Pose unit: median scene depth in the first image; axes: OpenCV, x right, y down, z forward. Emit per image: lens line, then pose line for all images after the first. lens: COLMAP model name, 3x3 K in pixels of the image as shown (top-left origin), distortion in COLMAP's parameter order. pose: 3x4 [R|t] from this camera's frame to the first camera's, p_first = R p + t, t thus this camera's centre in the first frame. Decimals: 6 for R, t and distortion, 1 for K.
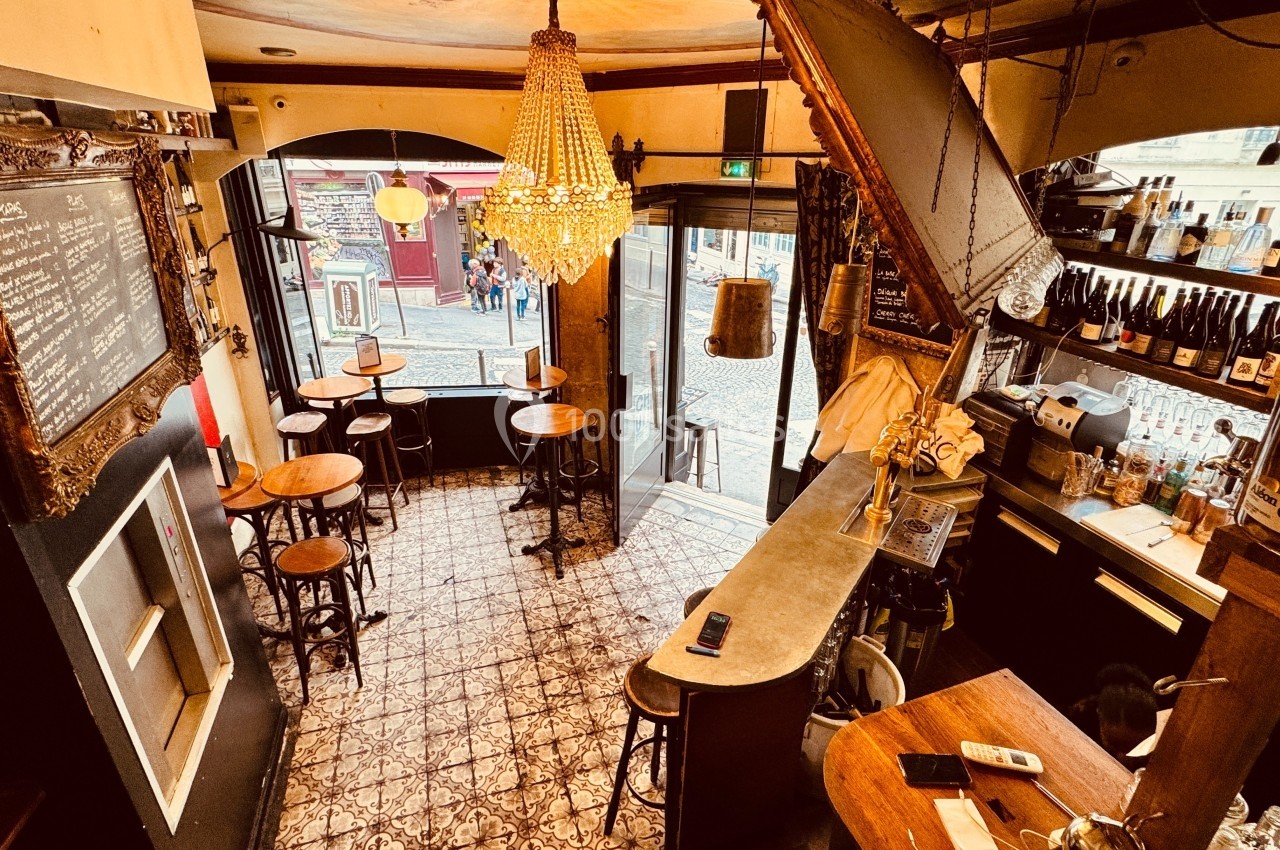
lens RADIAL K [[623.5, 0, 637.2], [0, 623.5, 425.2], [0, 0, 1]] dist [-0.006289, 0.000153]
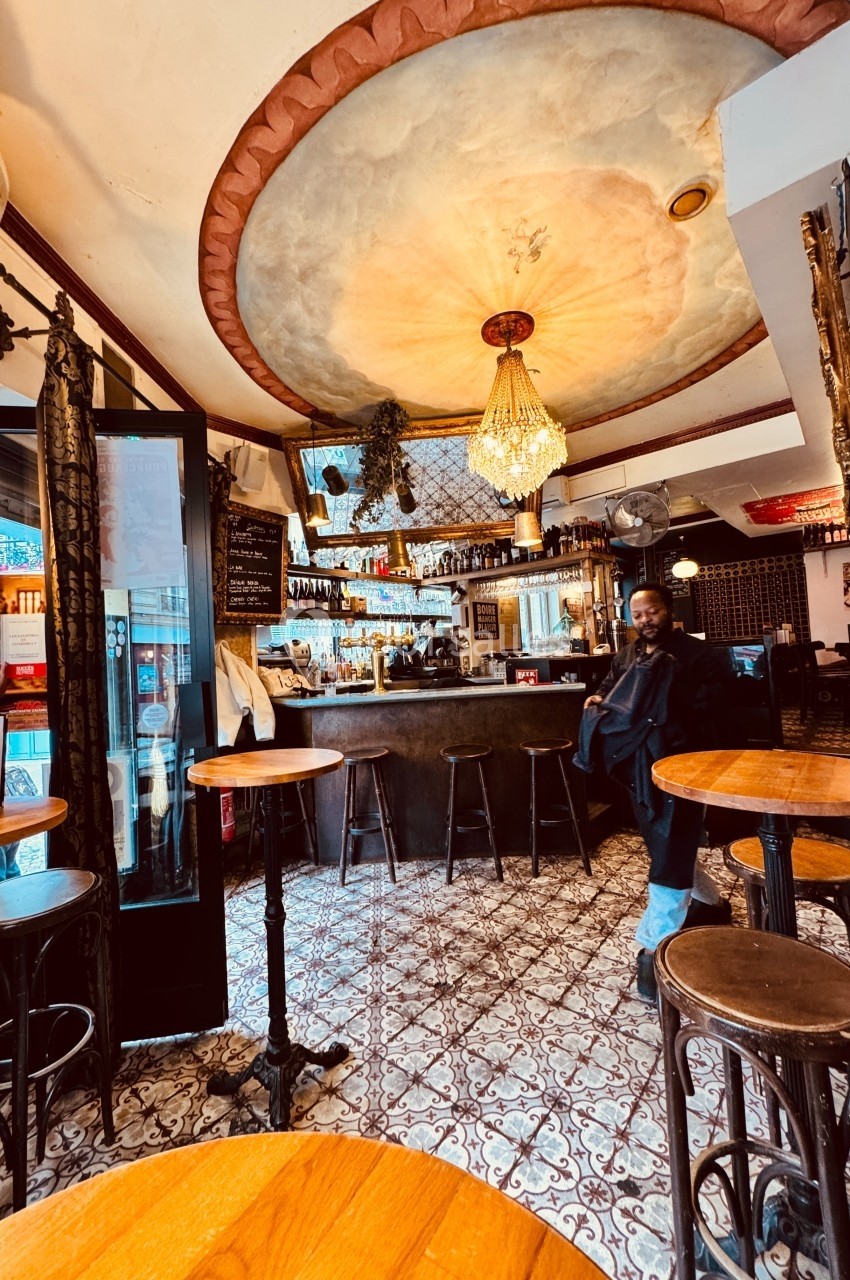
lens RADIAL K [[512.6, 0, 425.7], [0, 512.6, 637.4], [0, 0, 1]] dist [-0.001783, 0.000048]
pose [[-0.527784, 0.054050, 0.847657, -0.684466], [0.378370, 0.908445, 0.177661, -0.153210], [-0.760448, 0.414494, -0.499914, 1.285547]]
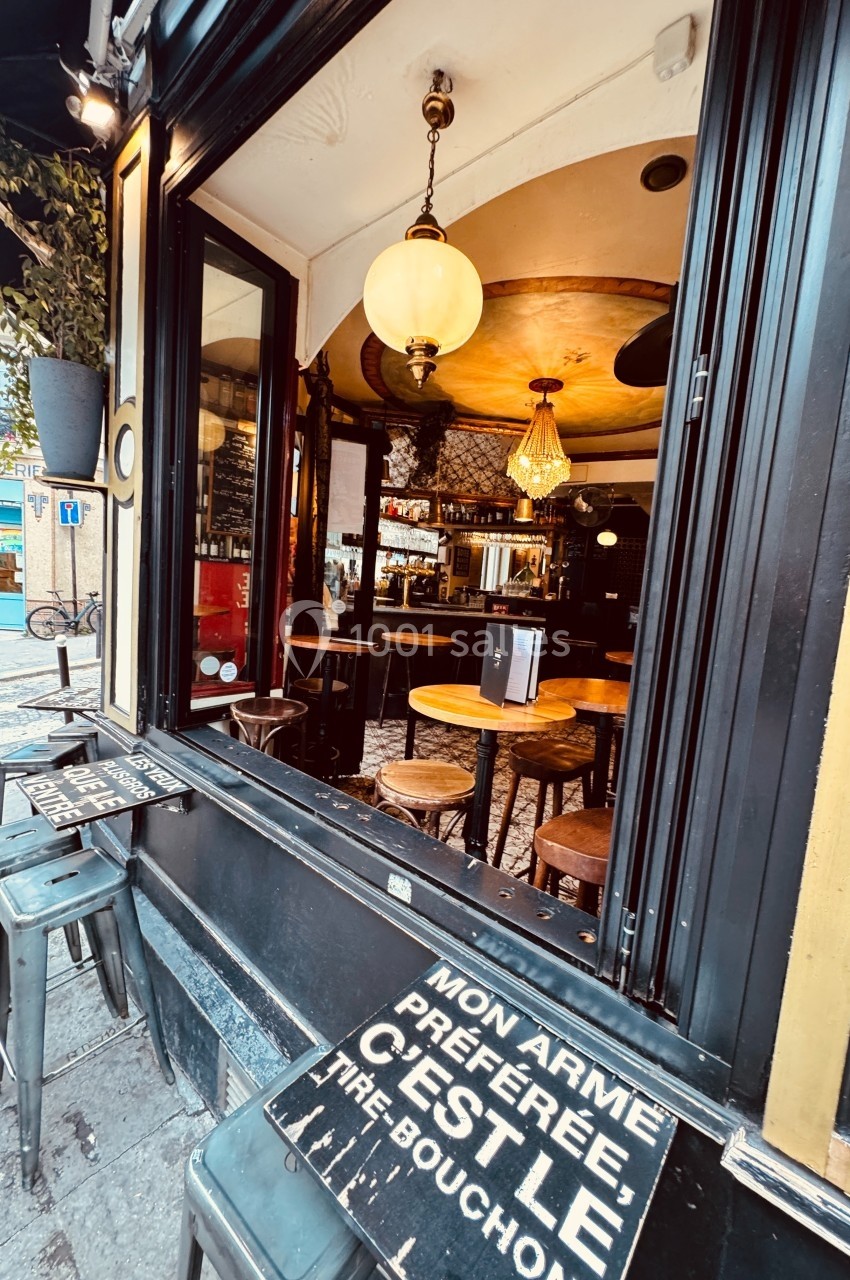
lens RADIAL K [[511.5, 0, 426.0], [0, 511.5, 637.9], [0, 0, 1]] dist [-0.001353, -0.000080]
pose [[-0.660559, -0.140247, 0.737559, -0.908442], [0.216026, 0.905346, 0.365625, -0.368415], [-0.719024, 0.400848, -0.567737, 1.752283]]
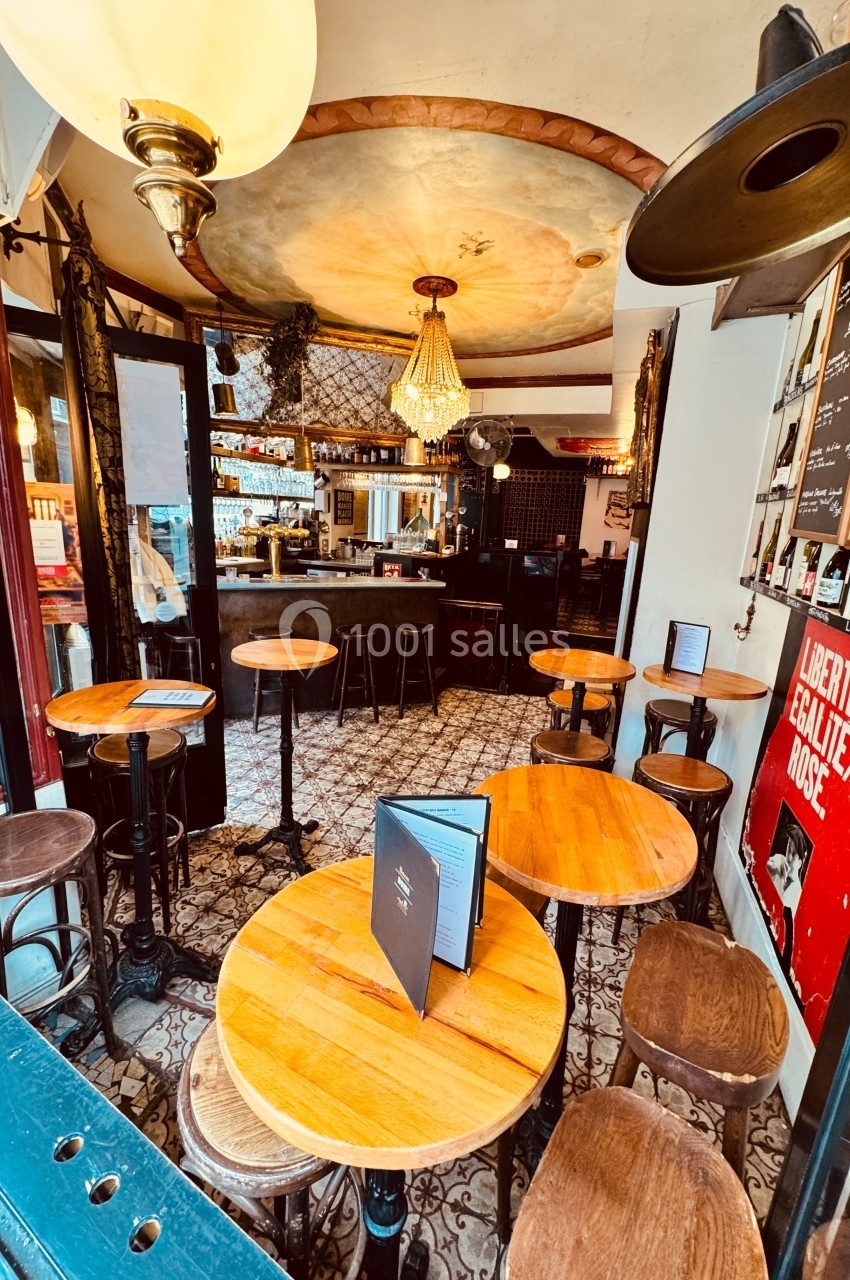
lens RADIAL K [[512.6, 0, 425.7], [0, 512.6, 637.4], [0, 0, 1]] dist [-0.001783, 0.000048]
pose [[-0.805450, -0.182274, 0.563938, -0.731832], [0.181032, 0.830389, 0.526955, -0.370516], [-0.564338, 0.526527, -0.635840, 1.538461]]
